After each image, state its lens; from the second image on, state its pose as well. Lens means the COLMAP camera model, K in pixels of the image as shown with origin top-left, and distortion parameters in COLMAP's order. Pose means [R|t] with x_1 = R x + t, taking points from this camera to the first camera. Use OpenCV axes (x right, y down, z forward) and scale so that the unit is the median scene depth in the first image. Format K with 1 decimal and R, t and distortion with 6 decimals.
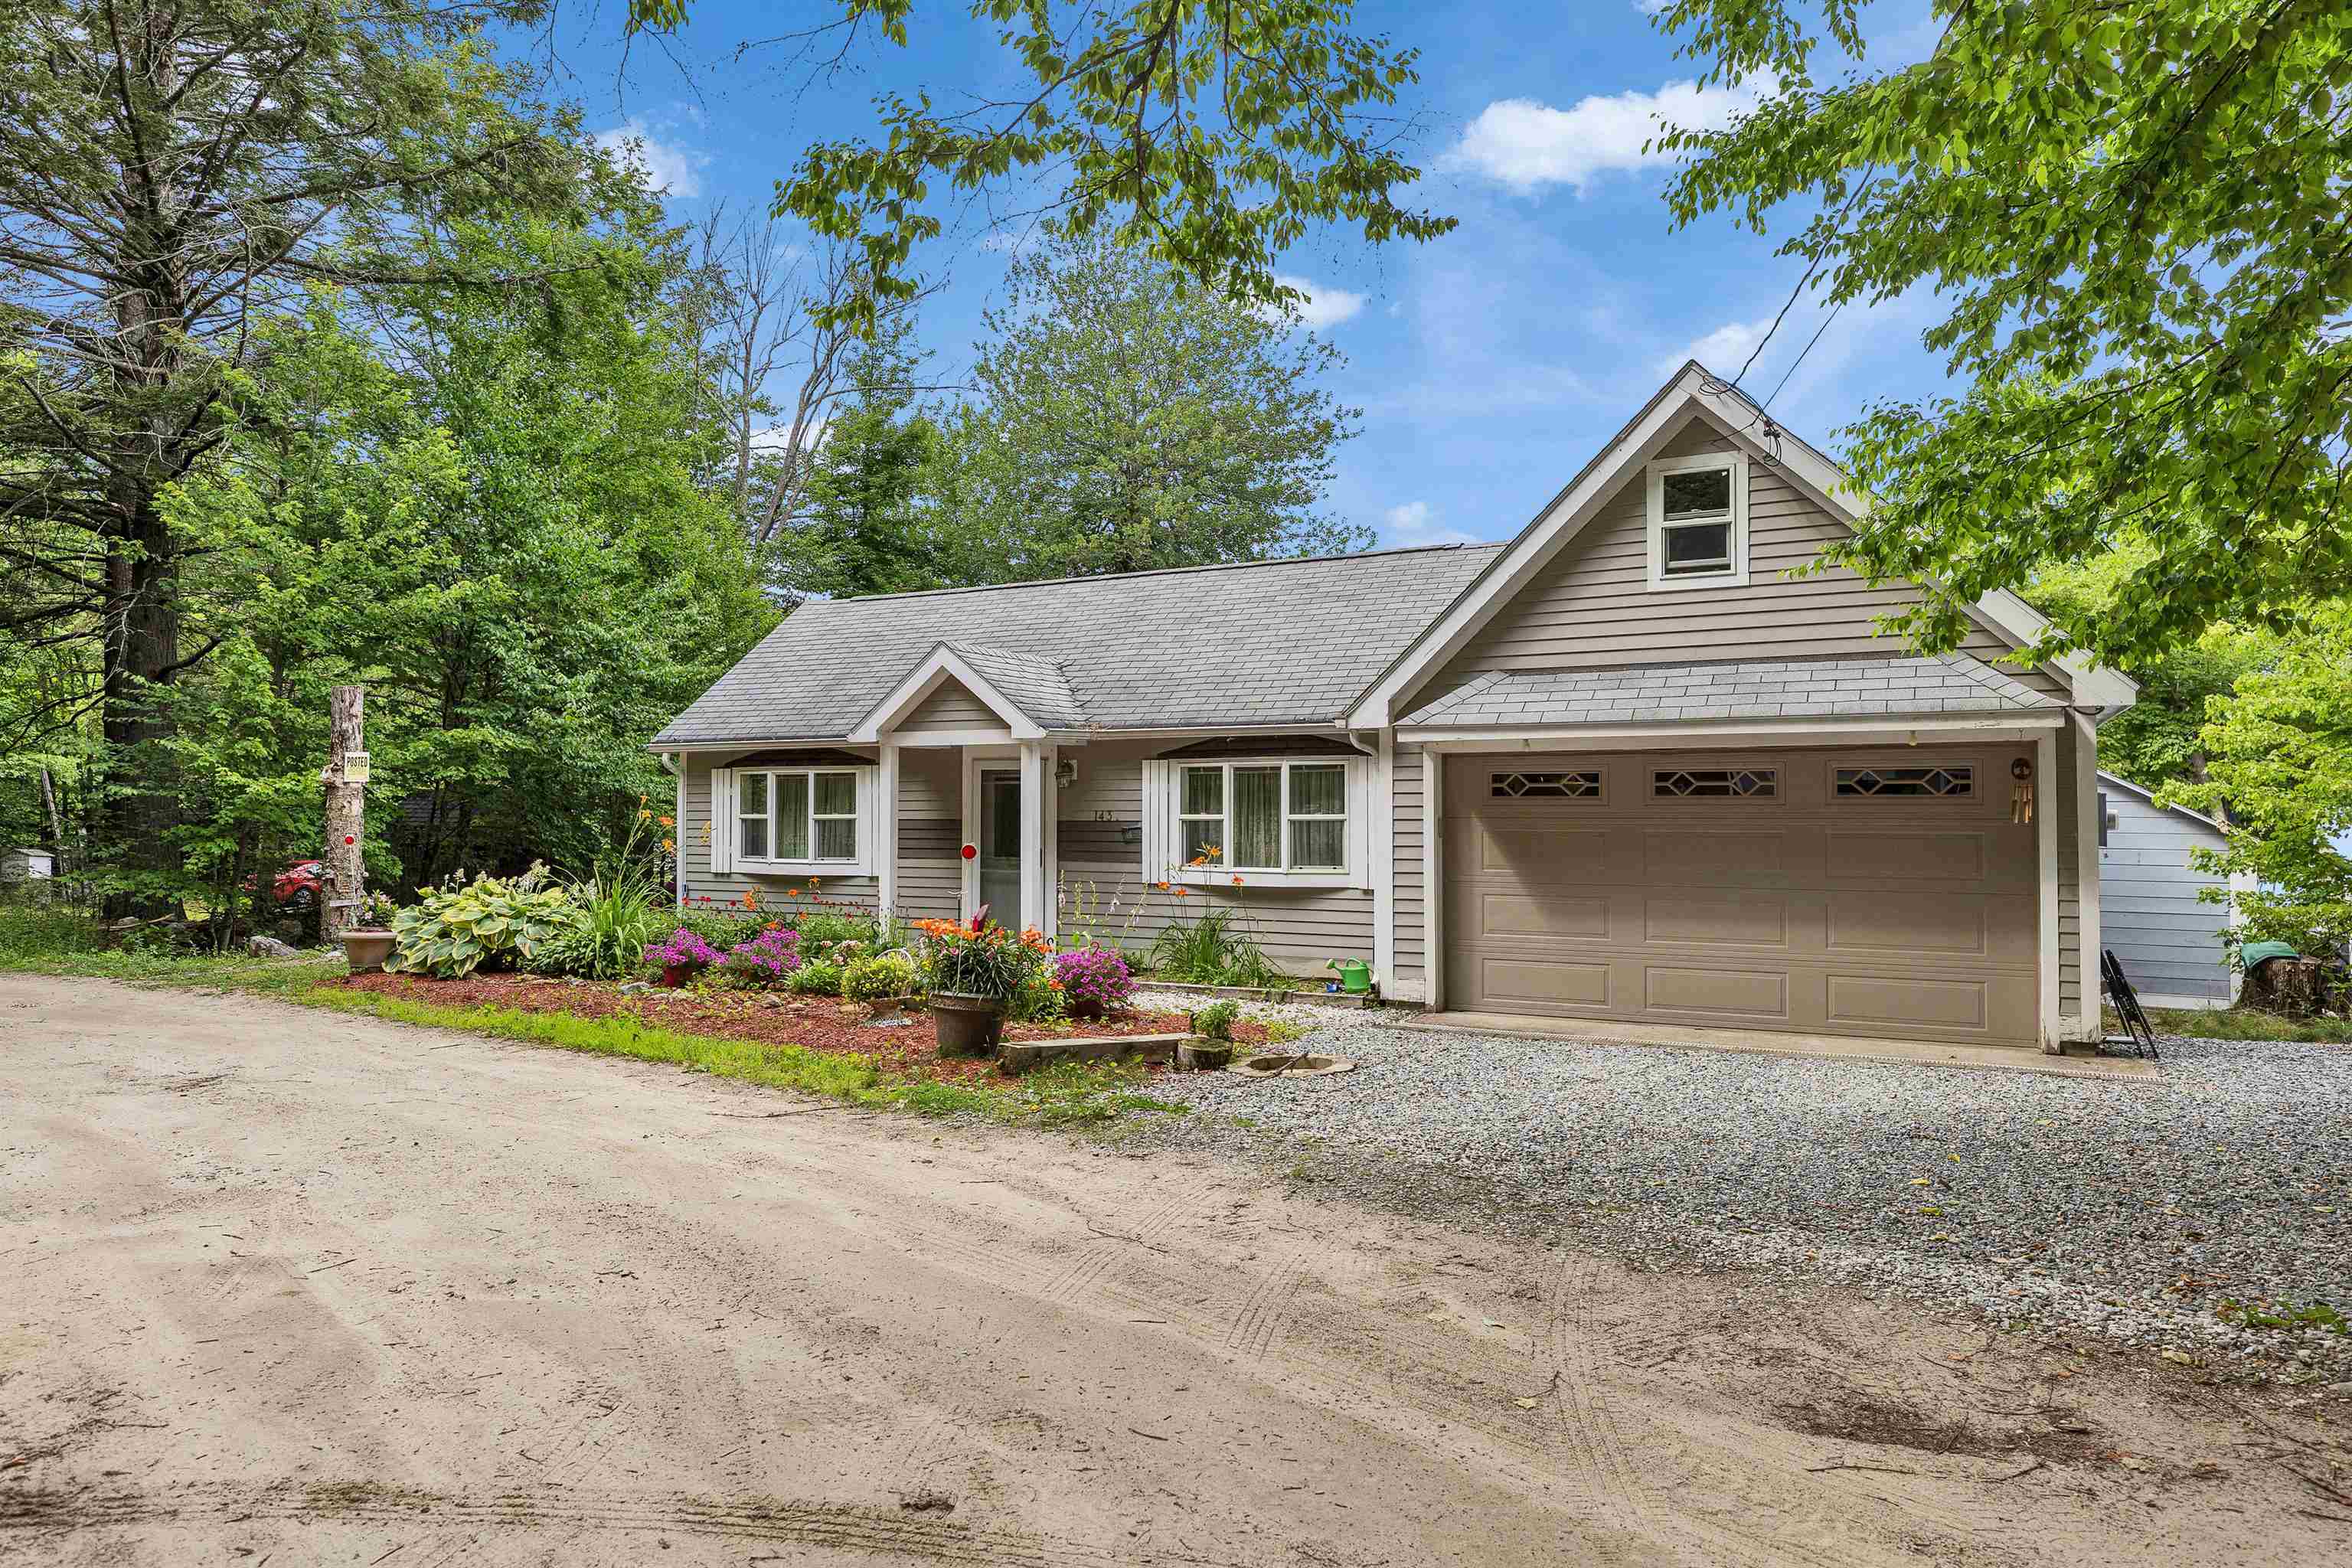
lens RADIAL K [[1356.0, 0, 1176.0], [0, 1356.0, 784.0], [0, 0, 1]] dist [-0.002648, 0.000026]
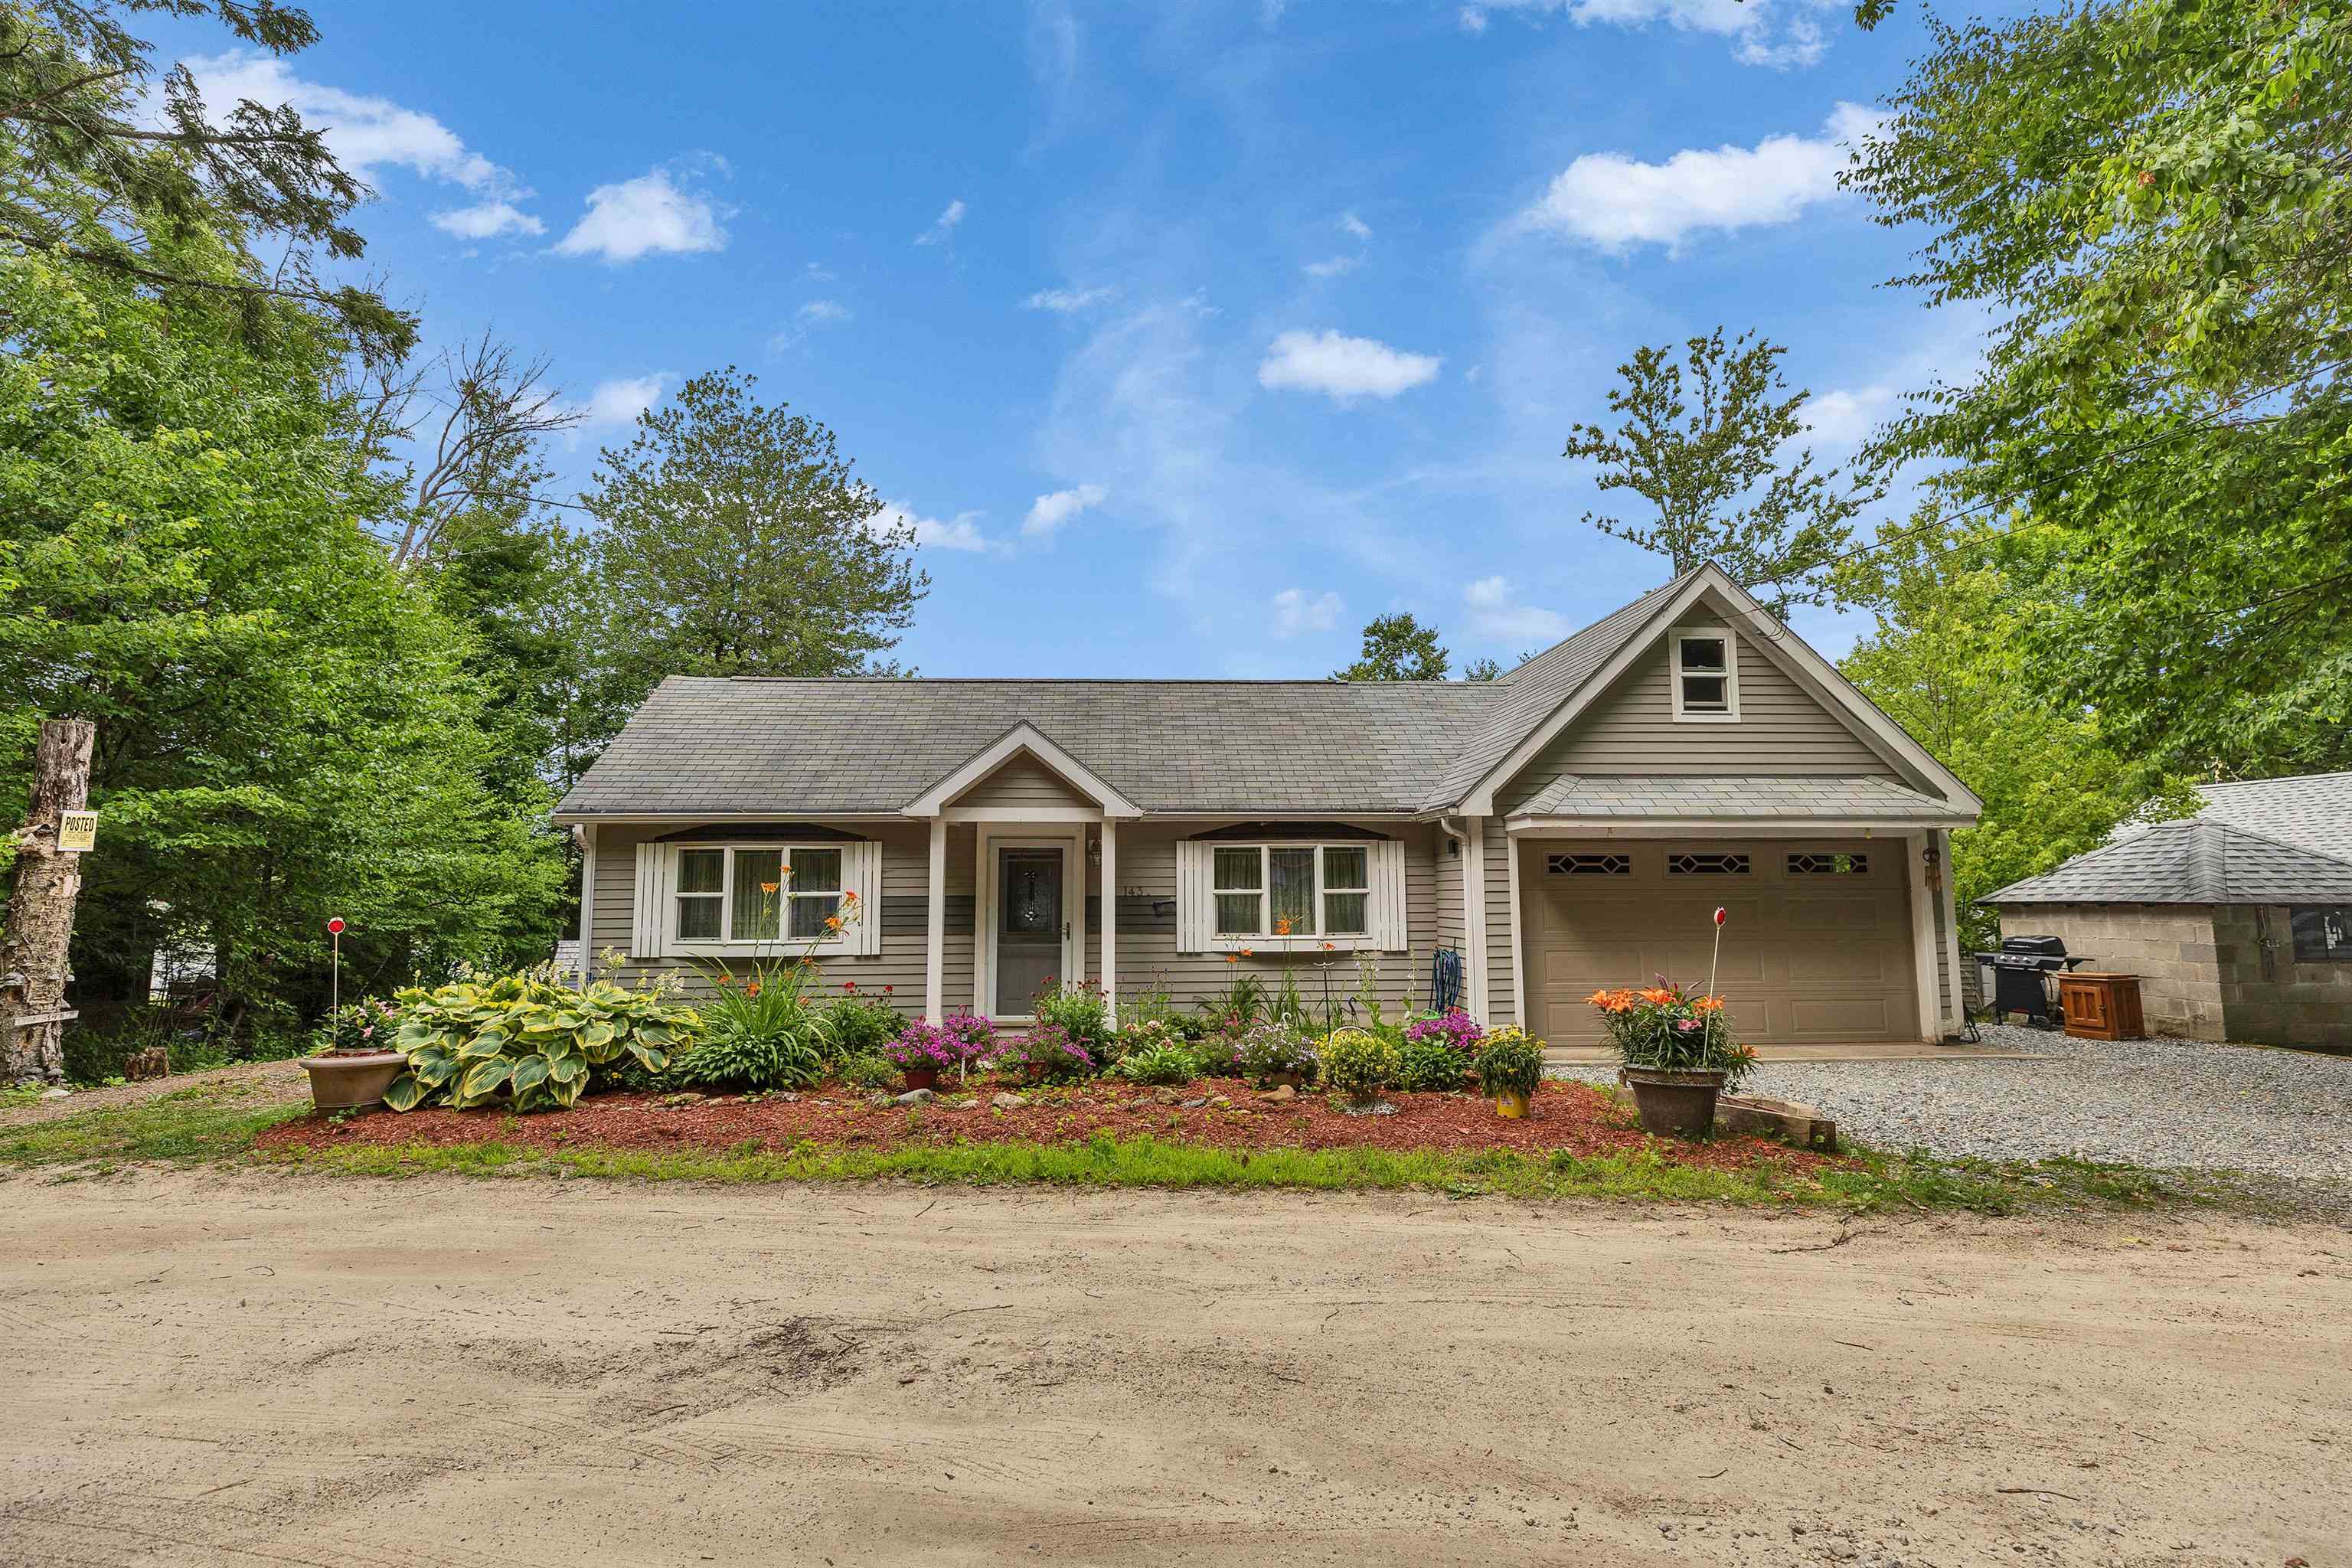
lens RADIAL K [[1050.2, 0, 1163.7], [0, 1050.2, 780.7], [0, 0, 1]] dist [0.000724, -0.000589]
pose [[0.868471, 0.046468, 0.493557, -0.488482], [-0.005616, 0.996456, -0.083934, 0.006308], [-0.495708, 0.070122, 0.865654, 0.275417]]
